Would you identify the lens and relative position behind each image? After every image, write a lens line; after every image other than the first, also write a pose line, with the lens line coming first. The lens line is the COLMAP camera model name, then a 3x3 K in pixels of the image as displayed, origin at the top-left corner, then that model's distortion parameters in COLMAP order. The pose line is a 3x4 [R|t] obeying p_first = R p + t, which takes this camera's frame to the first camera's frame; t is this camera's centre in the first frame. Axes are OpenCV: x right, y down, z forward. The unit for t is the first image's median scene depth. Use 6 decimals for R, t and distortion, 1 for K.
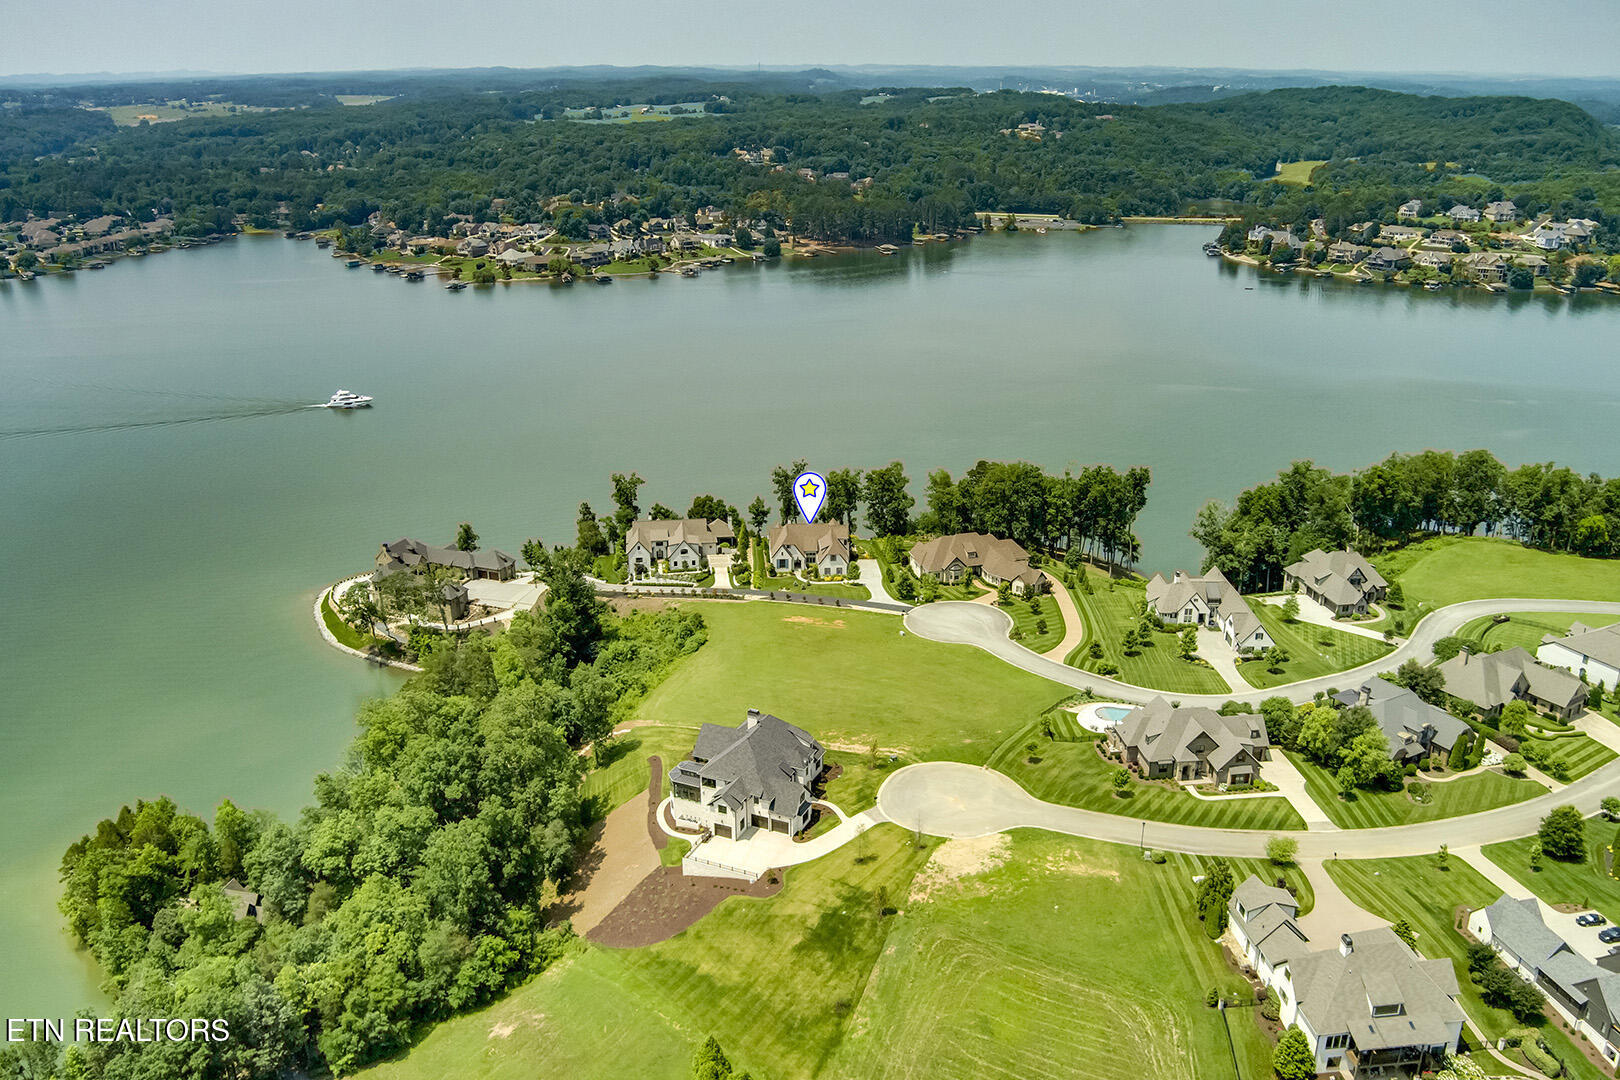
lens RADIAL K [[1361.3, 0, 816.5], [0, 1361.3, 540.5], [0, 0, 1]] dist [-0.071643, 0.016936]
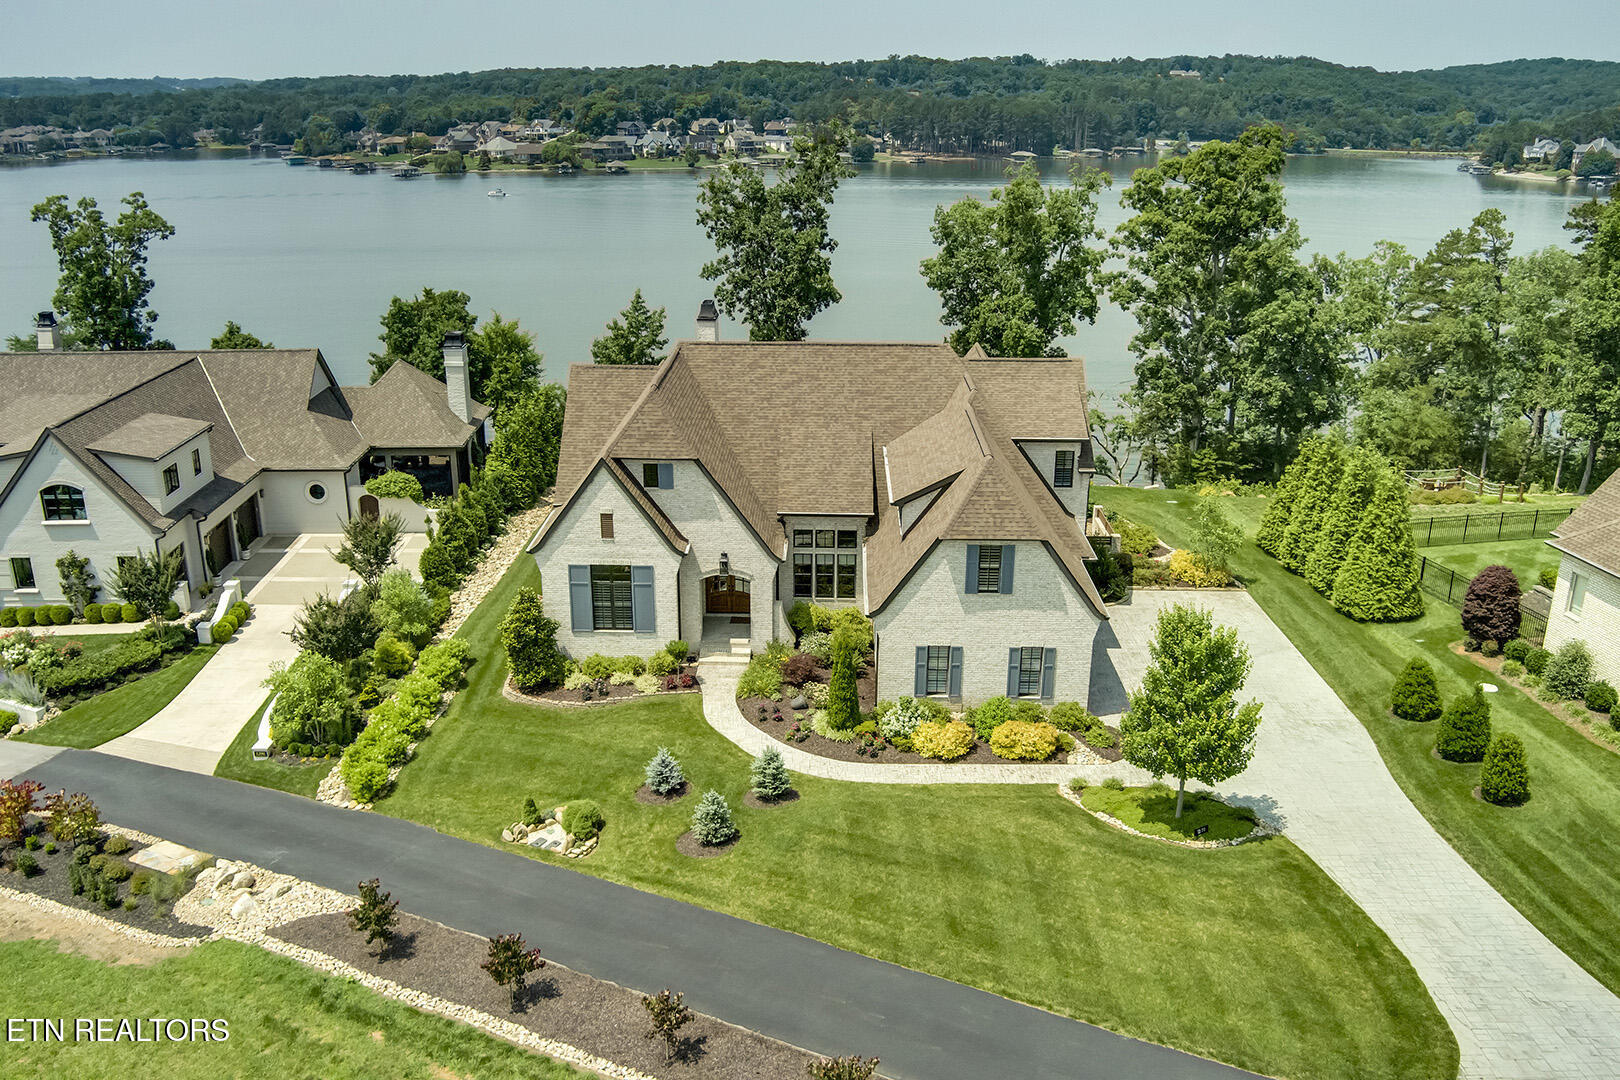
lens RADIAL K [[1331.8, 0, 798.9], [0, 1331.8, 540.5], [0, 0, 1]] dist [-0.070987, 0.014258]
pose [[0.995701, 0.032517, -0.086732, 0.004884], [-0.033866, 0.999327, -0.014118, 0.011417], [0.086215, 0.016994, 0.996132, 0.794564]]
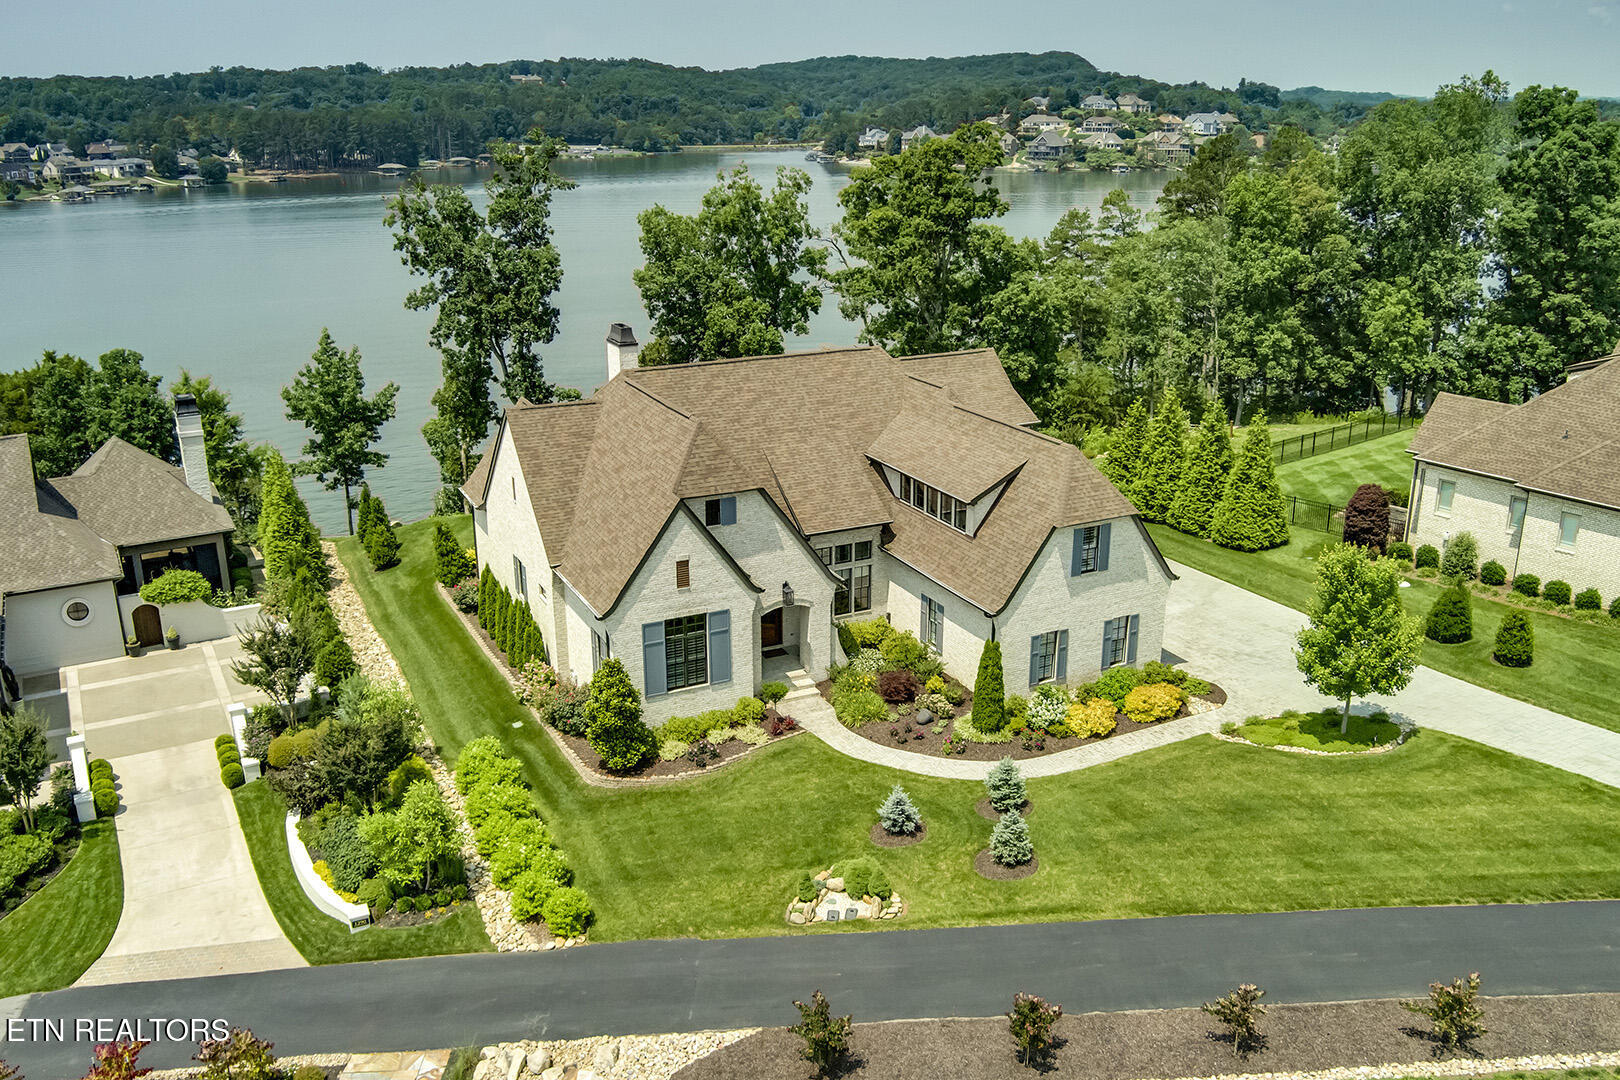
lens RADIAL K [[1361.3, 0, 816.5], [0, 1361.3, 540.5], [0, 0, 1]] dist [-0.071643, 0.016936]
pose [[0.923376, -0.126031, 0.362618, -0.052899], [0.135716, 0.990747, -0.001248, 0.007891], [-0.359106, 0.050366, 0.931937, 0.804607]]
